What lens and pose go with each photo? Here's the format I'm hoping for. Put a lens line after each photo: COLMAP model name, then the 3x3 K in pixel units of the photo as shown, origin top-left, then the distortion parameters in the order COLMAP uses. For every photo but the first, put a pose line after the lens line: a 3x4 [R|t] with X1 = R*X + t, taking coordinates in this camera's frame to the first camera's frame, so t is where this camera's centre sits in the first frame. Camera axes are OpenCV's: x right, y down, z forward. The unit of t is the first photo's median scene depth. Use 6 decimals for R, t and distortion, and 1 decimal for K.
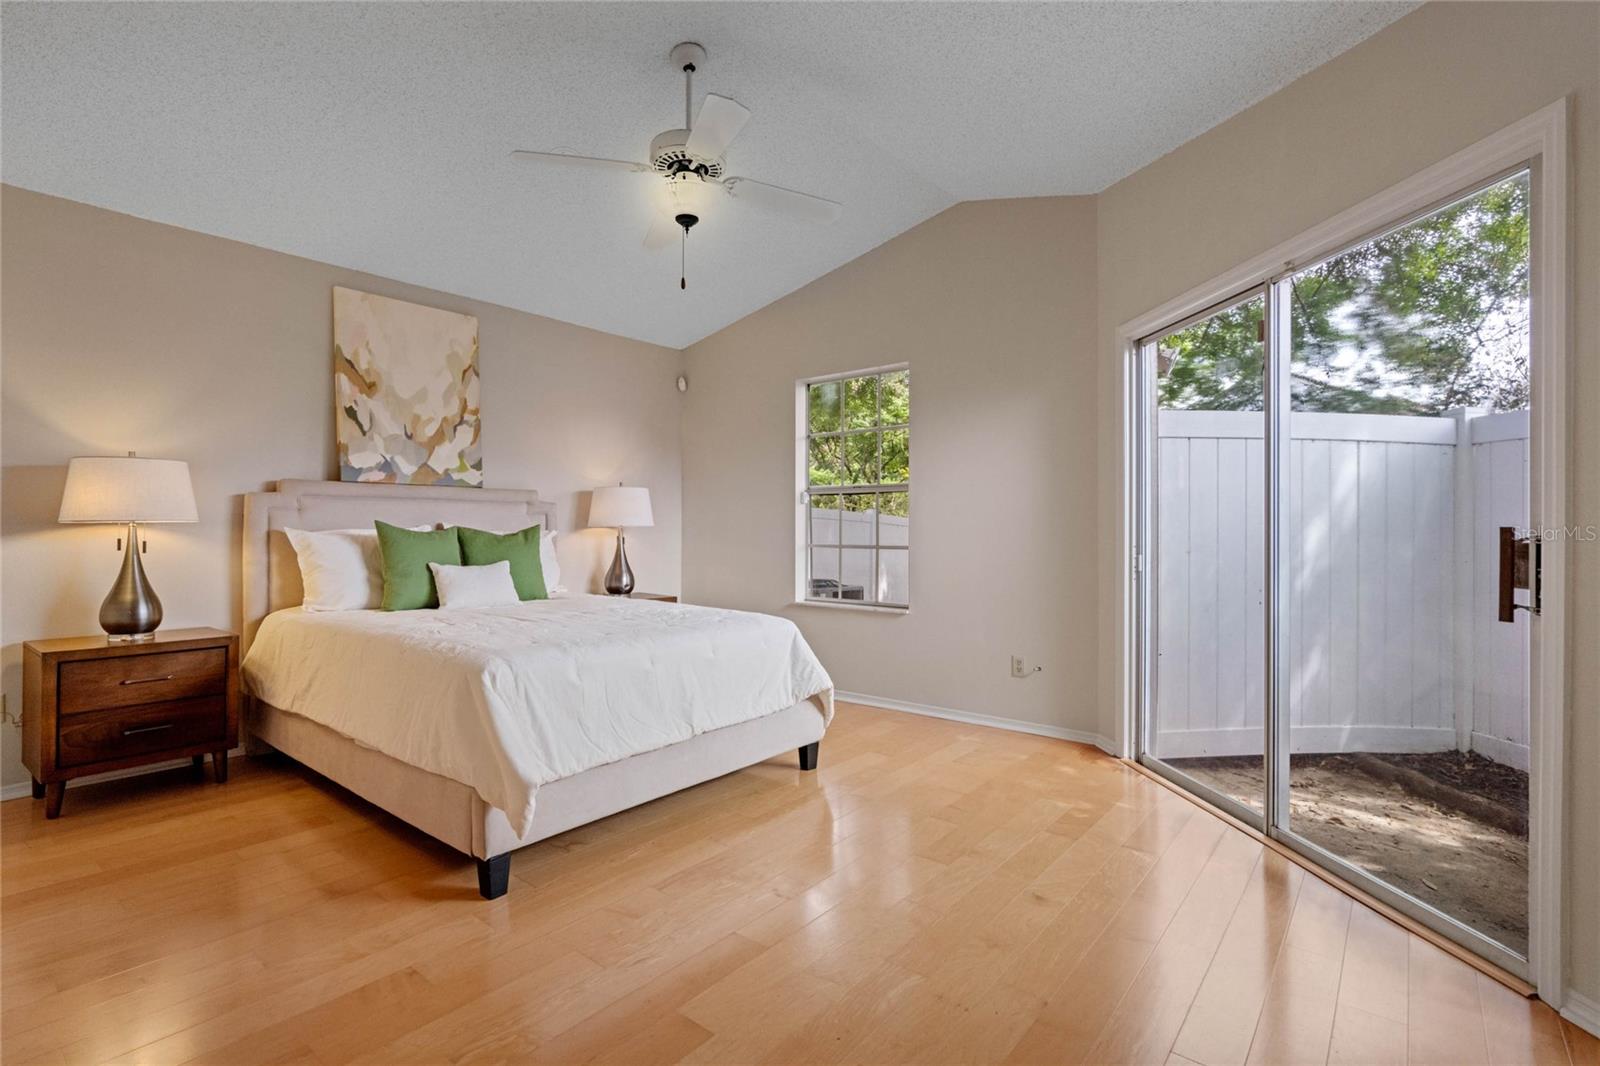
lens RADIAL K [[730.6, 0, 800.8], [0, 730.6, 538.8], [0, 0, 1]] dist [-0.004545, 0.000041]
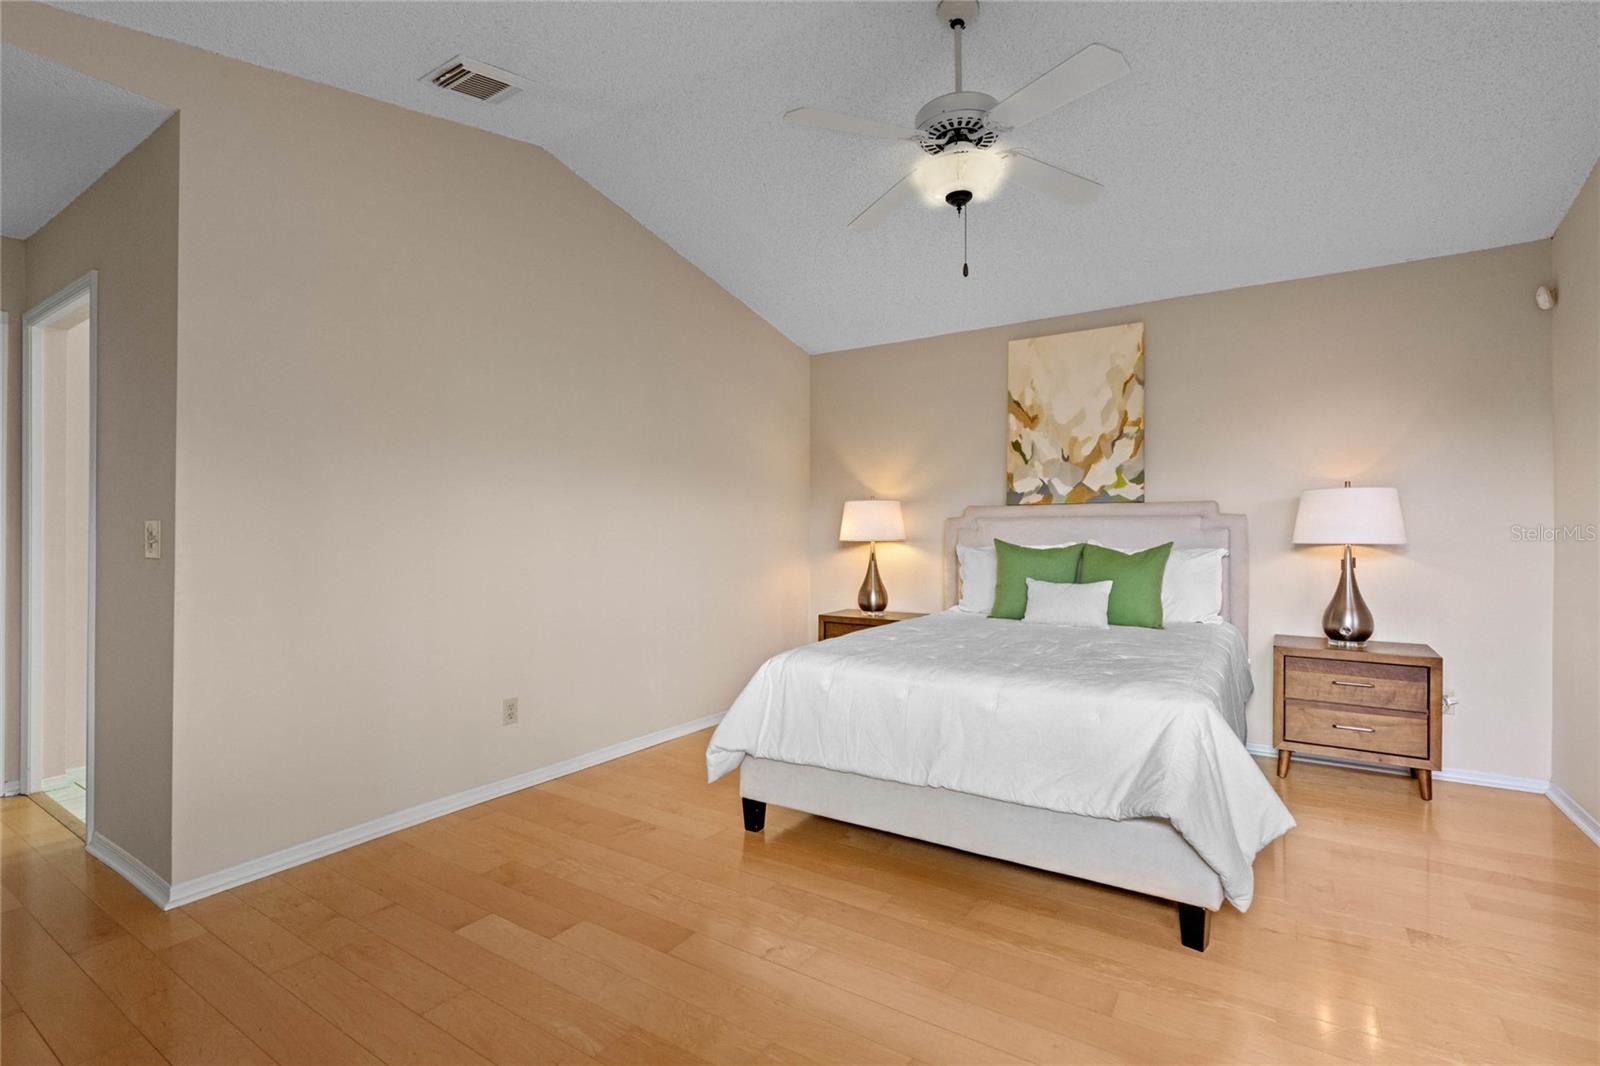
lens RADIAL K [[730.6, 0, 800.8], [0, 730.6, 538.8], [0, 0, 1]] dist [-0.004545, 0.000041]
pose [[0.121621, 0.001859, -0.992575, 0.477468], [-0.012722, 0.999919, 0.000314, -0.018952], [0.992495, 0.012590, 0.121634, 0.489122]]
